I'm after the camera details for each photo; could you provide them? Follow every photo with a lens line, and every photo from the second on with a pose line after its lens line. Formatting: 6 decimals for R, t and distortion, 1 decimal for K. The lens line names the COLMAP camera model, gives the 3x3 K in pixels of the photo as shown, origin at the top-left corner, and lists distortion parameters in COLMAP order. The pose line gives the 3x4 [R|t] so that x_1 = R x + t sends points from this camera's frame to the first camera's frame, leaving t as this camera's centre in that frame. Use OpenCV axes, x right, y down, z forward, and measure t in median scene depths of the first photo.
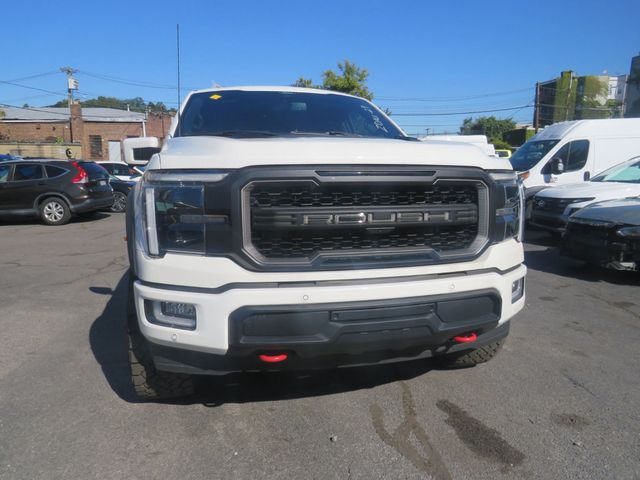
lens RADIAL K [[445.9, 0, 315.3], [0, 445.9, 242.4], [0, 0, 1]] dist [-0.032448, 0.006789]
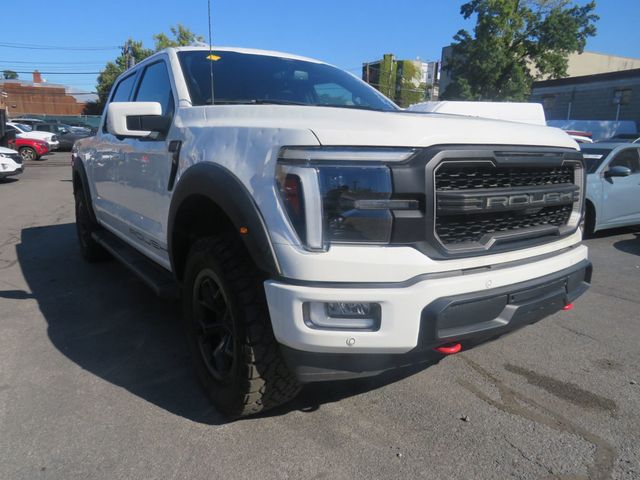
lens RADIAL K [[445.9, 0, 318.2], [0, 445.9, 239.5], [0, 0, 1]] dist [-0.032448, 0.006789]
pose [[0.937990, -0.055789, 0.342144, -0.659703], [0.037404, 0.997491, 0.060104, -0.039834], [-0.344638, -0.043580, 0.937723, 0.214498]]
